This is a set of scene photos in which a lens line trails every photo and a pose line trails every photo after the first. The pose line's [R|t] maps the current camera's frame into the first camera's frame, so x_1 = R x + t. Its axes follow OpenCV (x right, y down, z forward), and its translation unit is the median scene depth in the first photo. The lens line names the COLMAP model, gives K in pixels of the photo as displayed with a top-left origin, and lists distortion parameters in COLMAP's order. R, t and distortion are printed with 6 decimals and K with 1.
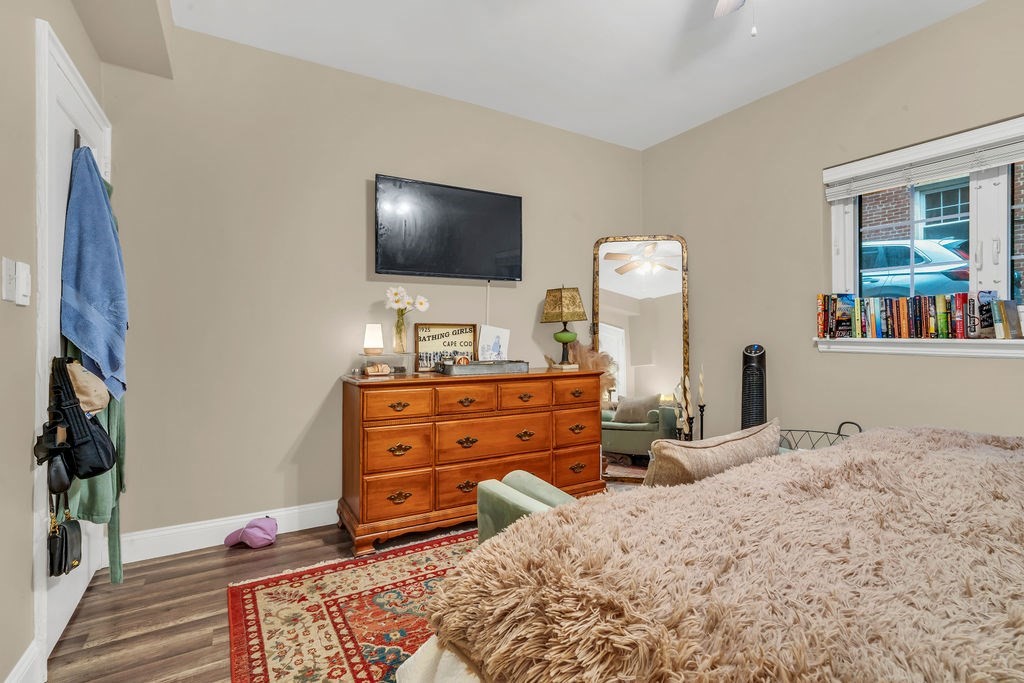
lens RADIAL K [[479.7, 0, 510.7], [0, 479.7, 335.3], [0, 0, 1]] dist [-0.018072, 0.008262]
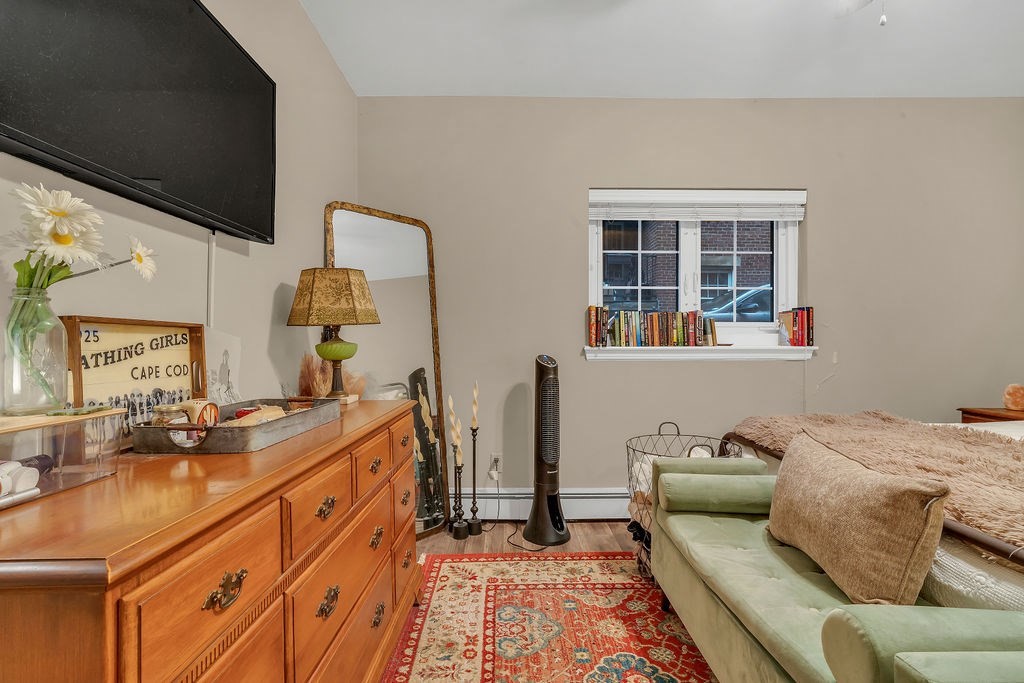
lens RADIAL K [[477.9, 0, 511.1], [0, 477.9, 344.1], [0, 0, 1]] dist [-0.017325, 0.008250]
pose [[0.501743, -0.005642, 0.864998, -0.386489], [0.008979, 0.999959, 0.001315, -0.004144], [-0.864970, 0.007107, 0.501773, 0.677567]]
